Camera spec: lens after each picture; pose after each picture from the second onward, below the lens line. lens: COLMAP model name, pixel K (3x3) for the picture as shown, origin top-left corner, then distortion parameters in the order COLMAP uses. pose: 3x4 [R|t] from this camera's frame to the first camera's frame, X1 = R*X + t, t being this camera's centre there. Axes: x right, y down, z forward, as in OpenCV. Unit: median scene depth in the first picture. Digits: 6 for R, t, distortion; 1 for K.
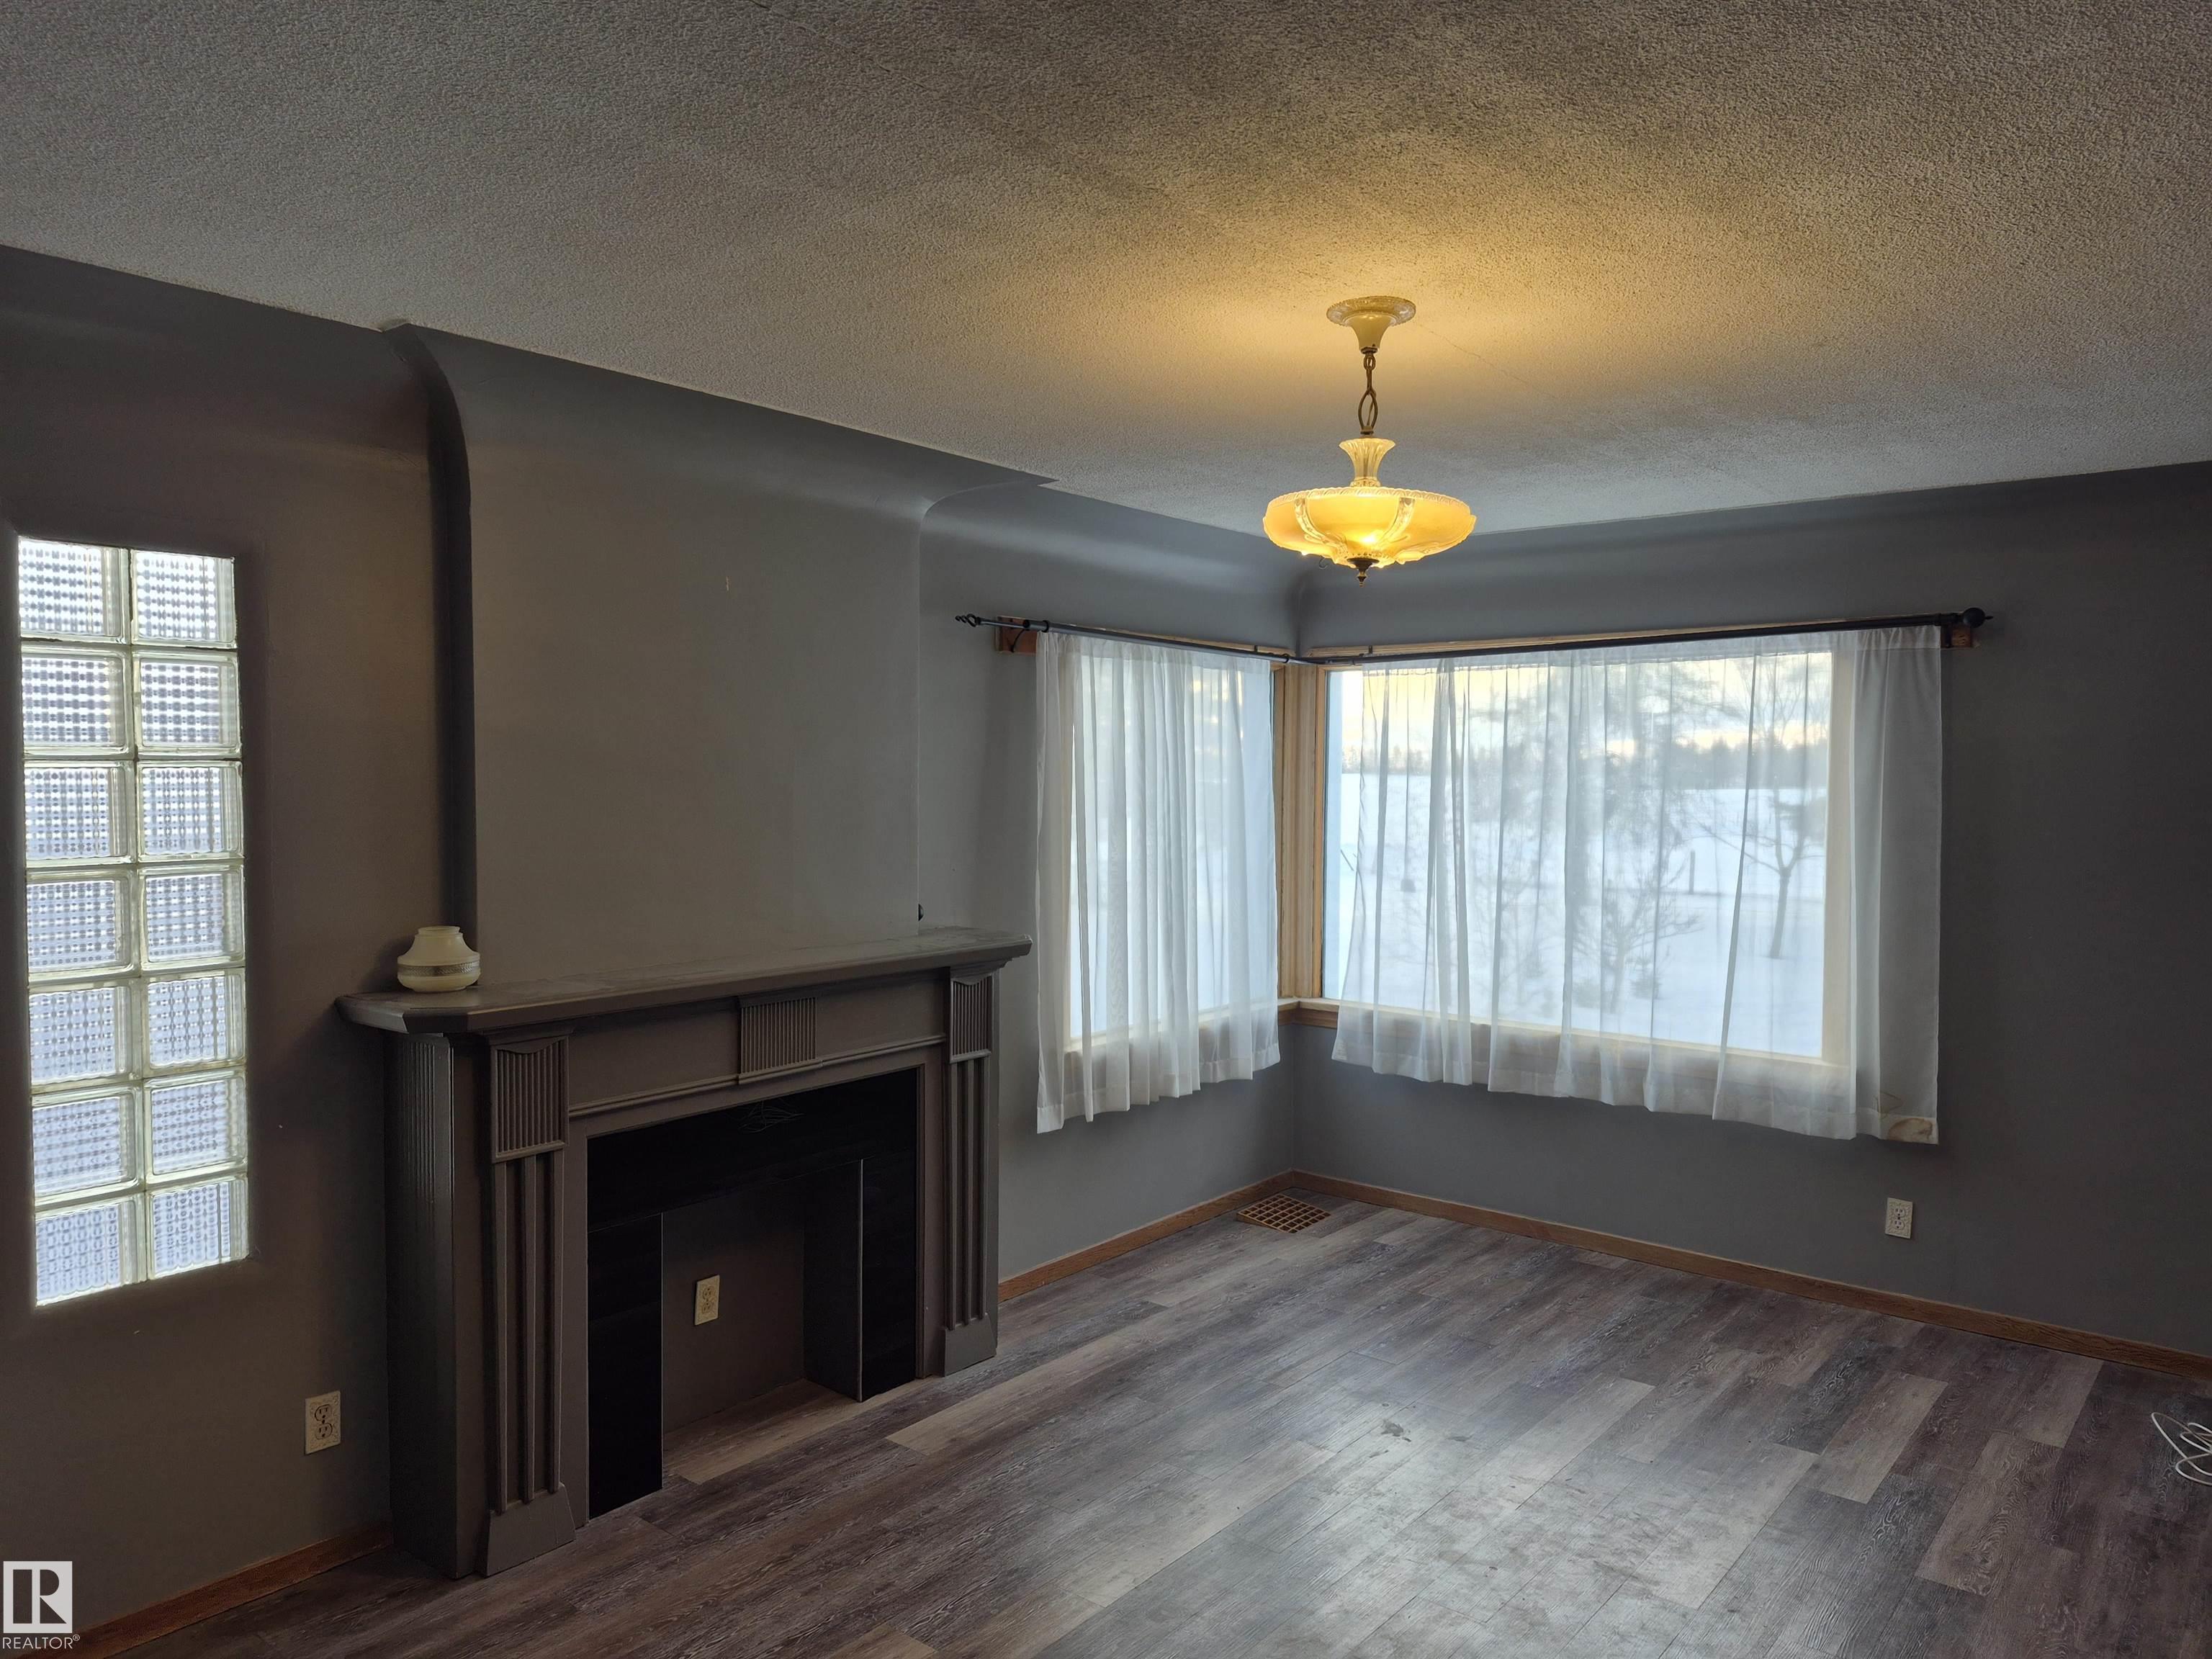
lens RADIAL K [[1538.2, 0, 1094.6], [0, 1538.2, 822.4], [0, 0, 1]] dist [0.073697, -0.068818]
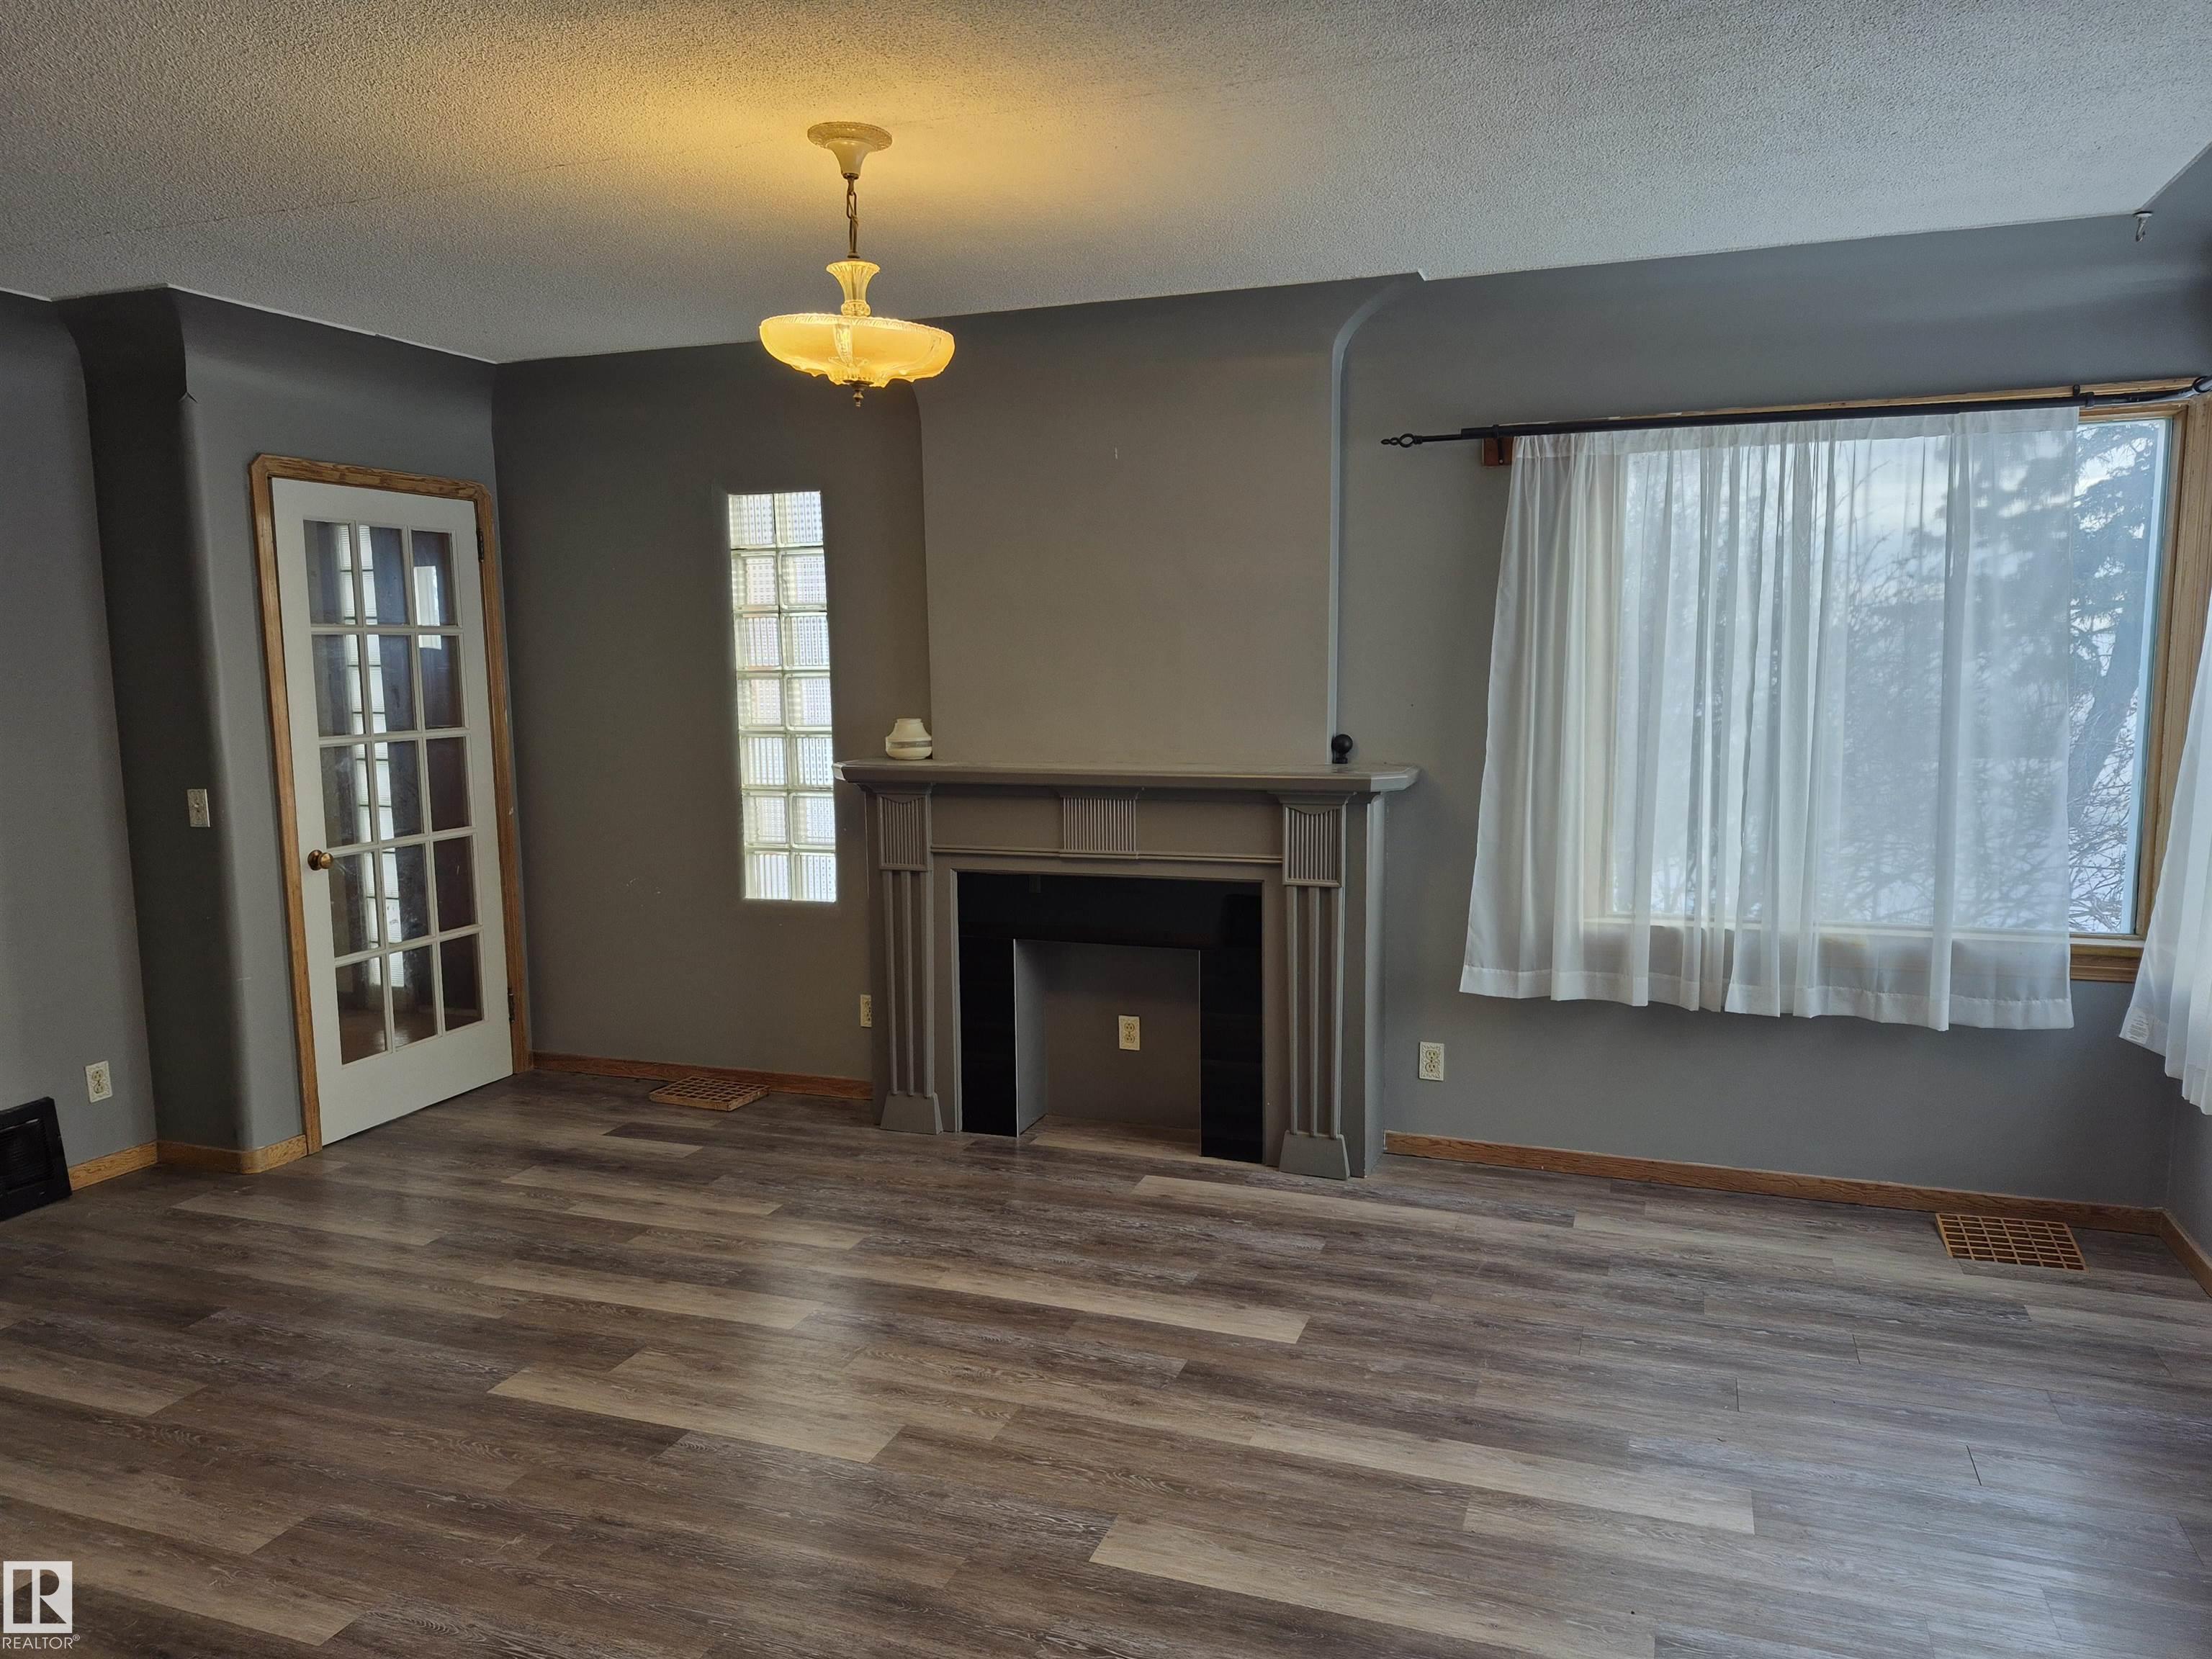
lens RADIAL K [[1538.2, 0, 1104.8], [0, 1538.2, 839.1], [0, 0, 1]] dist [0.073697, -0.068818]
pose [[0.307340, 0.102905, -0.946019, 0.845766], [-0.019288, 0.994605, 0.101924, 0.021802], [0.951404, -0.013078, 0.307667, 0.556607]]
